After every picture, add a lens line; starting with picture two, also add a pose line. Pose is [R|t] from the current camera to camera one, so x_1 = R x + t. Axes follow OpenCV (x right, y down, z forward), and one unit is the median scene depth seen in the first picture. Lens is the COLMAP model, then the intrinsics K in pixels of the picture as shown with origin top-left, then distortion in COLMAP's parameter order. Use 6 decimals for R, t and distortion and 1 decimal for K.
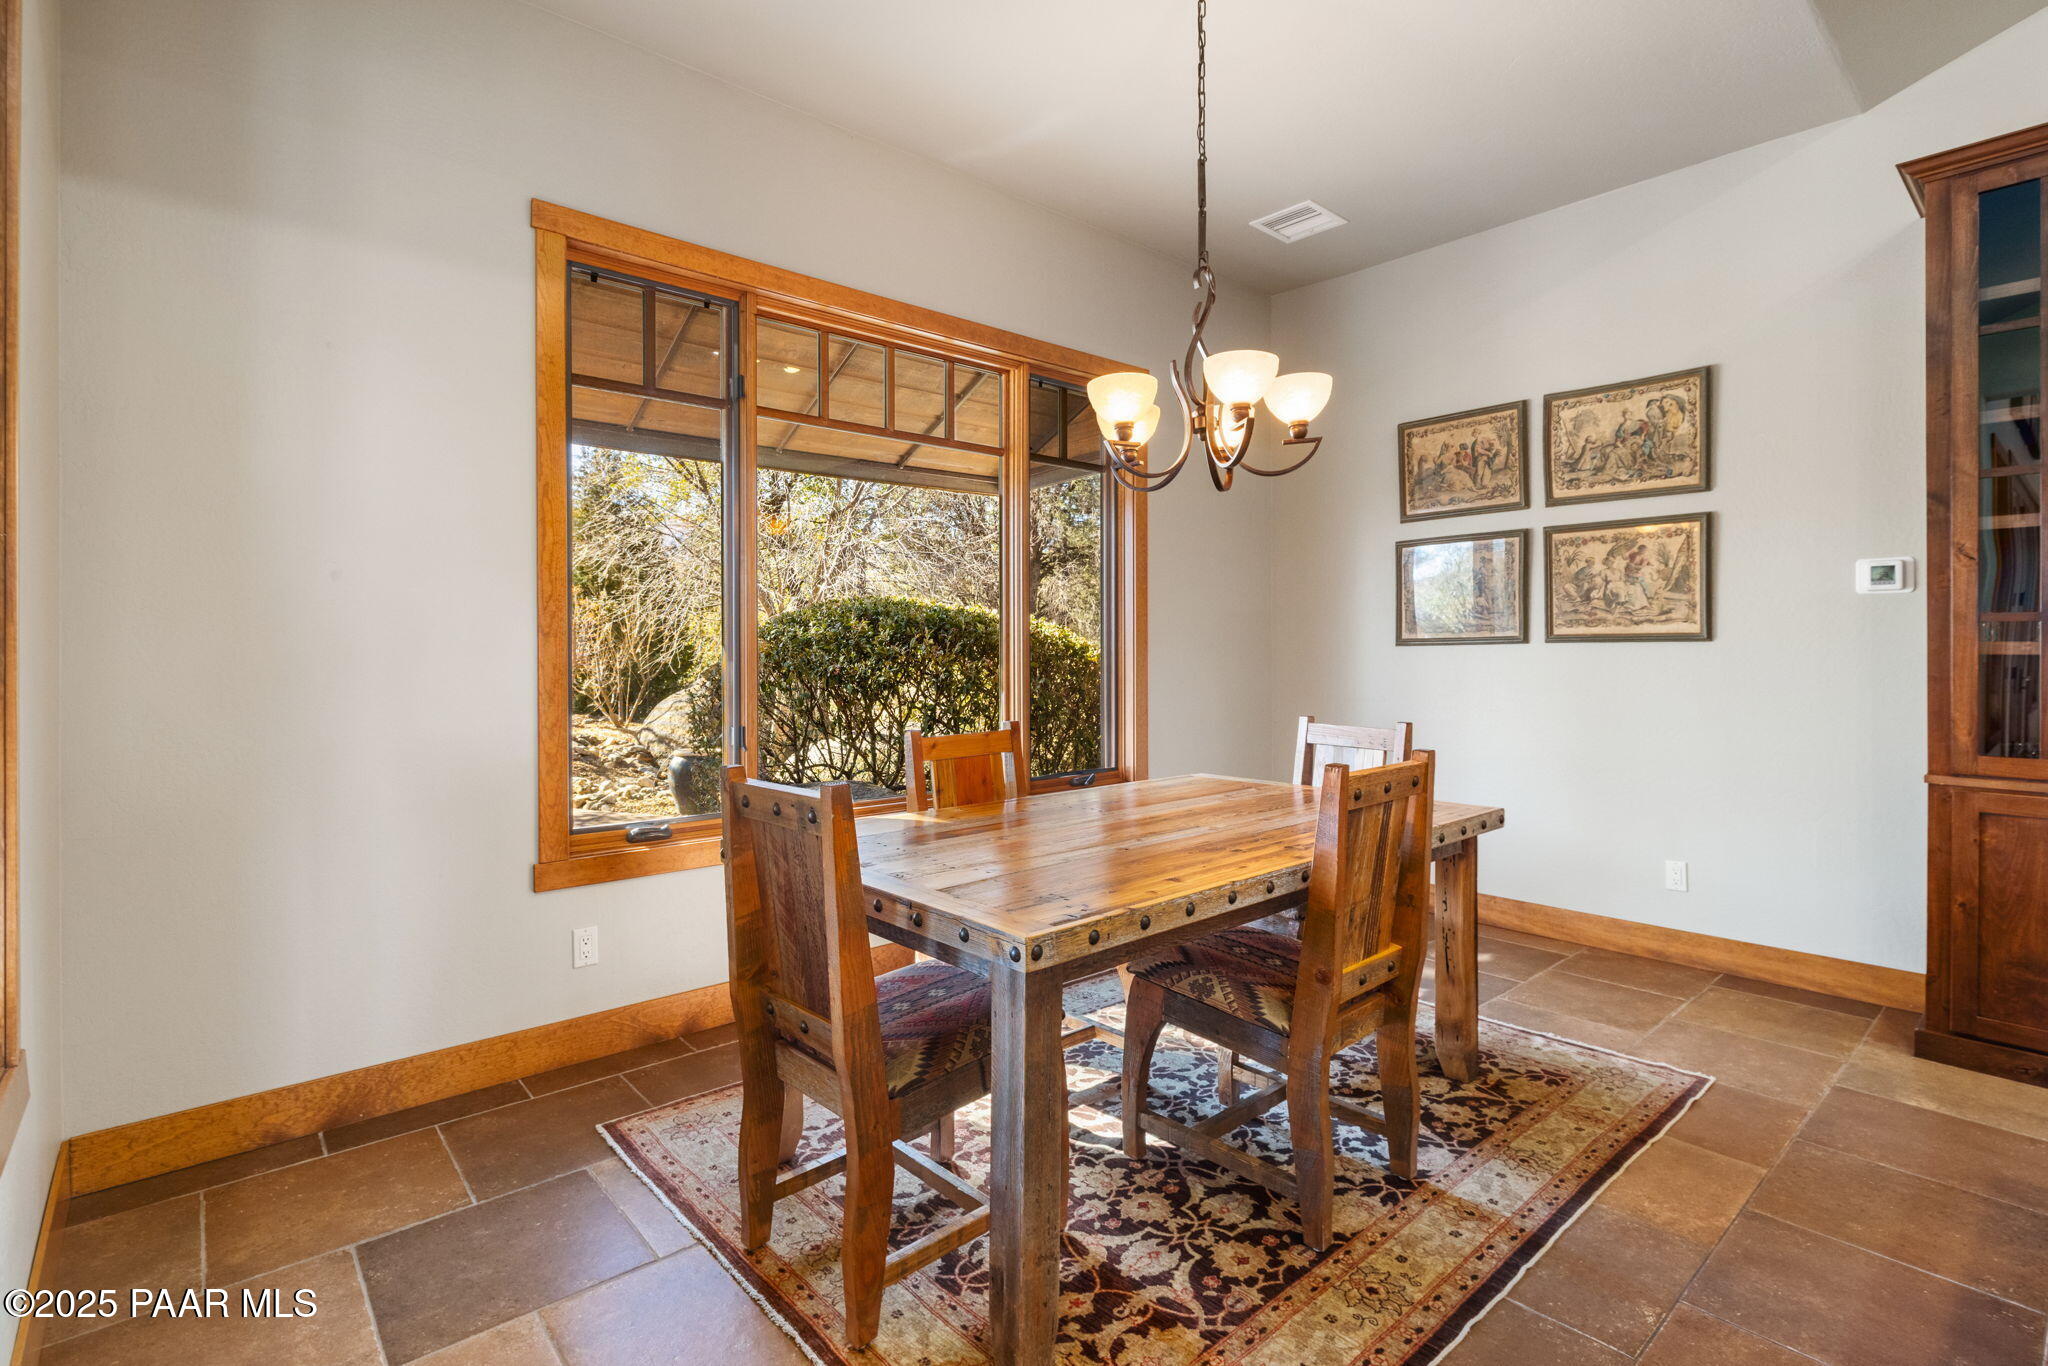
lens RADIAL K [[977.2, 0, 1019.4], [0, 977.2, 661.1], [0, 0, 1]] dist [0.000621, -0.001485]
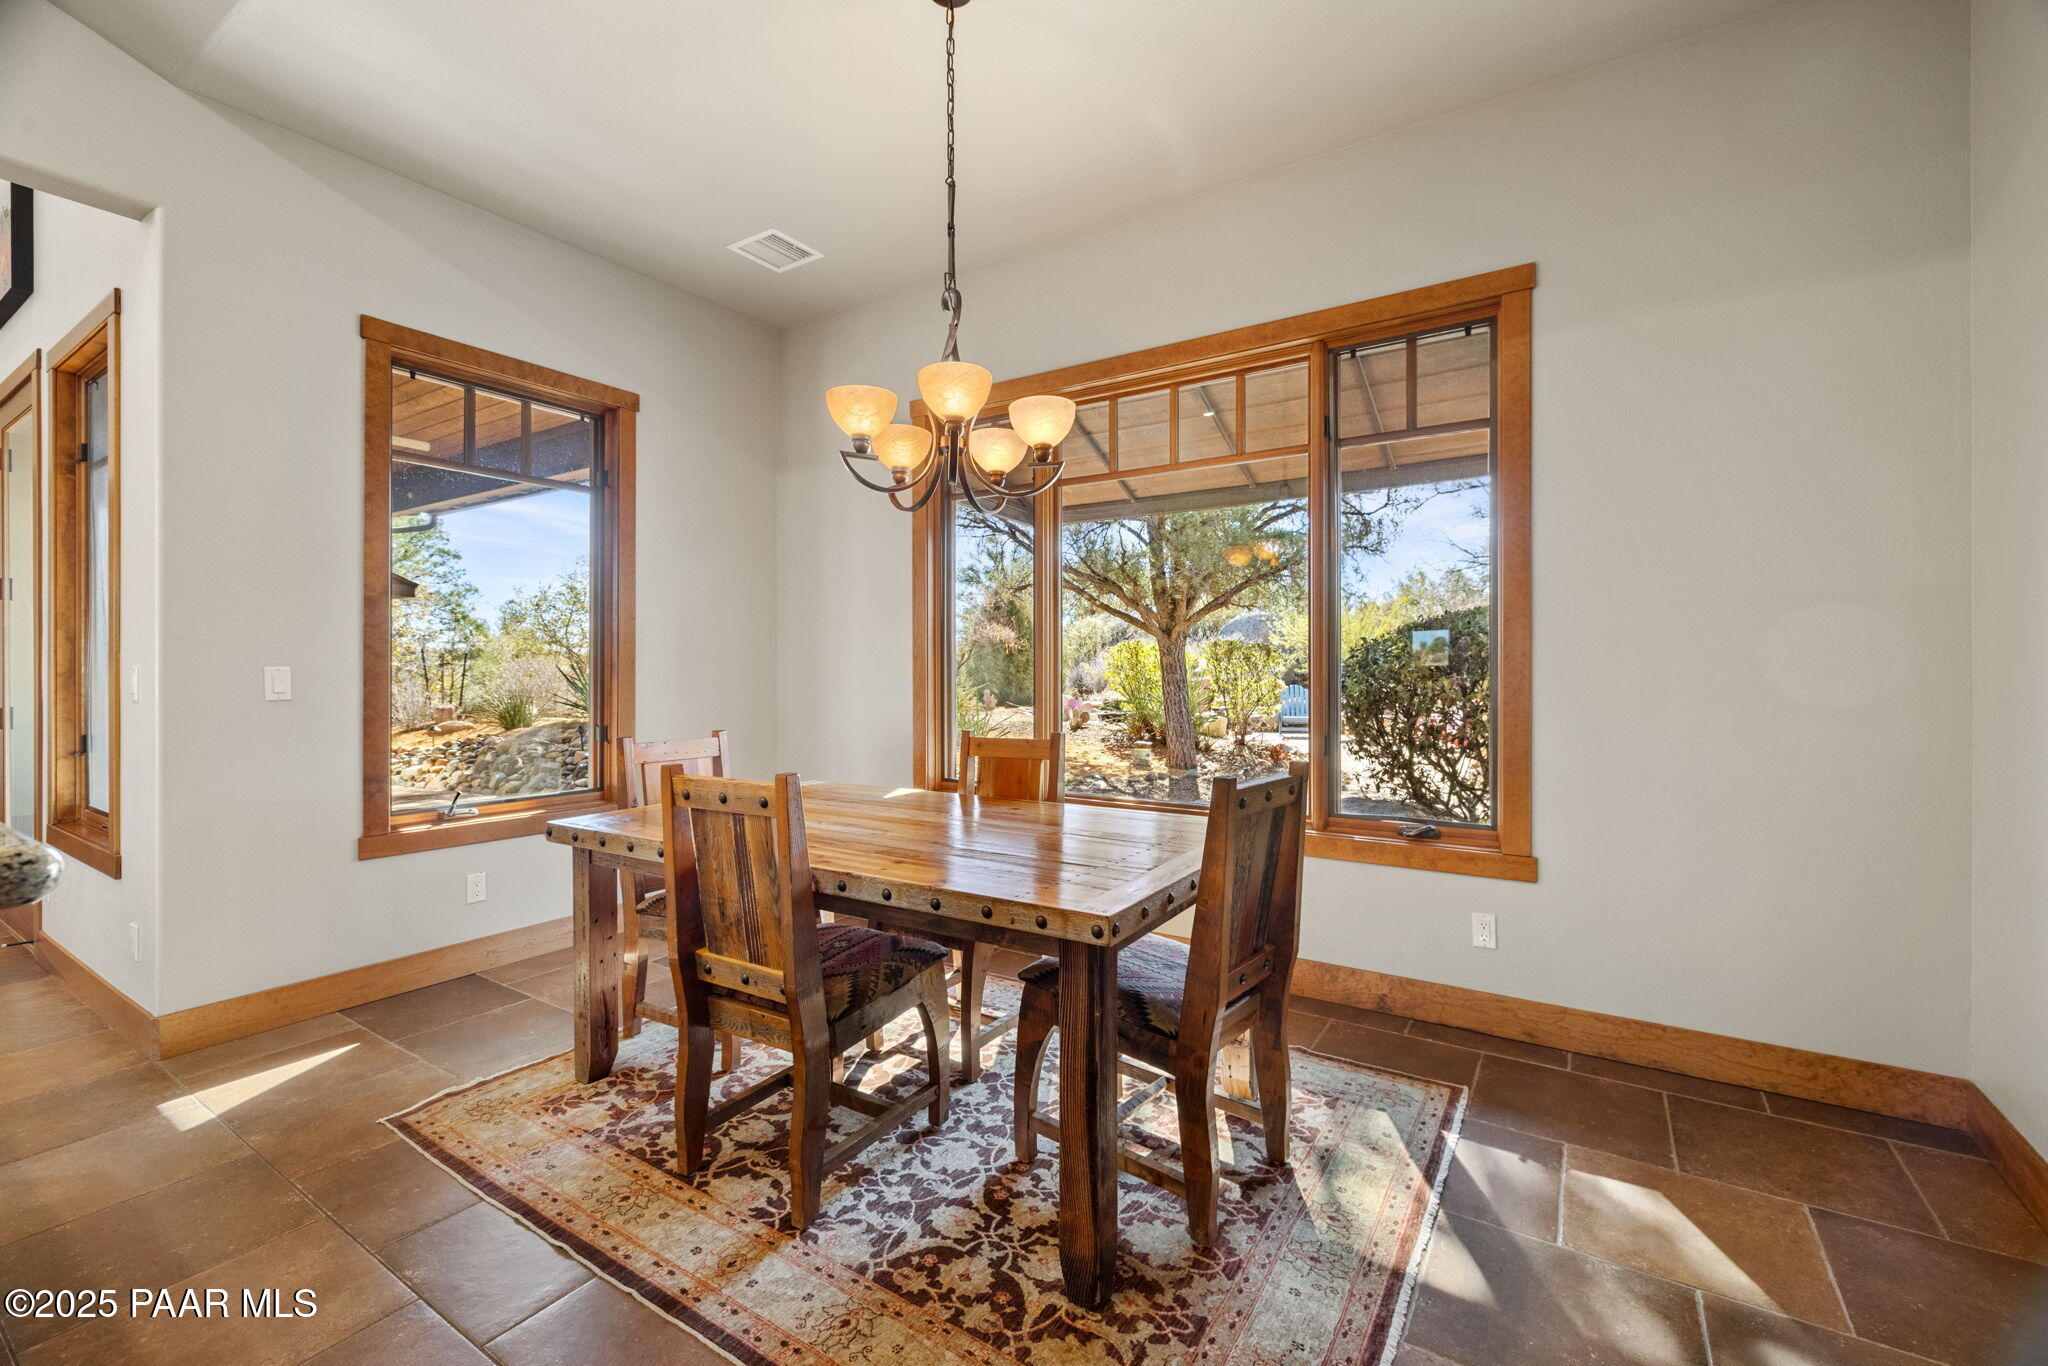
lens RADIAL K [[858.5, 0, 1027.6], [0, 858.5, 670.7], [0, 0, 1]] dist [0.000520, 0.000003]
pose [[0.272876, 0.008608, -0.962011, 1.177569], [-0.008683, 0.999941, 0.006485, -0.017022], [0.962010, 0.006583, 0.272935, 0.920321]]
